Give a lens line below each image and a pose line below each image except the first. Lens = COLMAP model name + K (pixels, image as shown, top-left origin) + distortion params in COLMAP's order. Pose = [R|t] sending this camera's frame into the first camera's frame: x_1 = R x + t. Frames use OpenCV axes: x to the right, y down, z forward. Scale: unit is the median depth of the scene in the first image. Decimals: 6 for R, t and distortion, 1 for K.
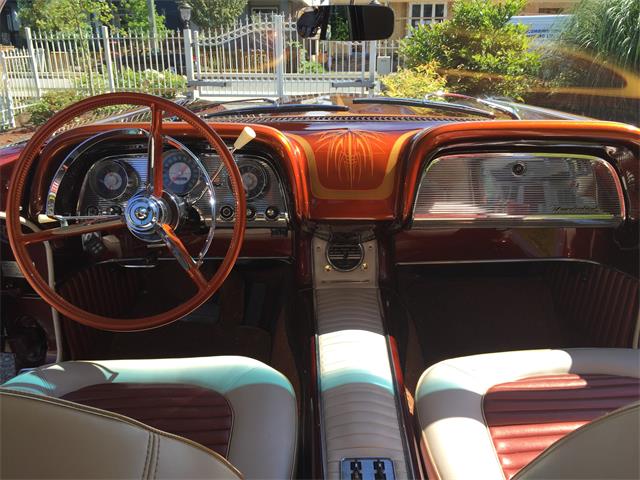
lens RADIAL K [[458.1, 0, 320.0], [0, 458.1, 240.0], [0, 0, 1]] dist [0.002176, 0.000054]
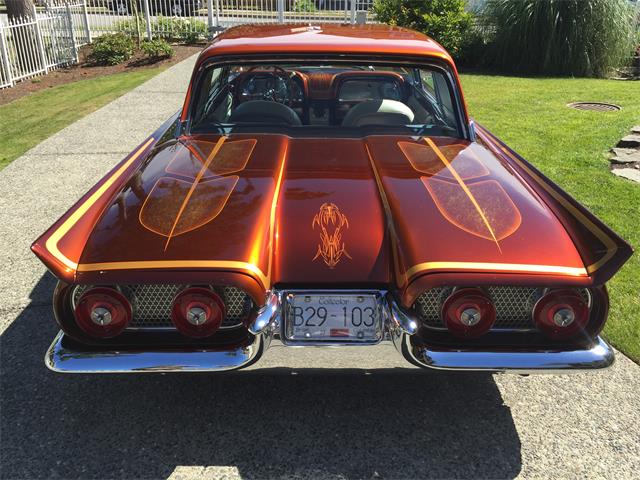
lens RADIAL K [[458.1, 0, 320.0], [0, 458.1, 240.0], [0, 0, 1]] dist [0.002176, 0.000054]
pose [[0.999798, 0.009093, 0.017898, 0.002072], [-0.011300, 0.991791, 0.127372, 0.101710], [-0.016593, -0.127548, 0.991694, -0.461148]]
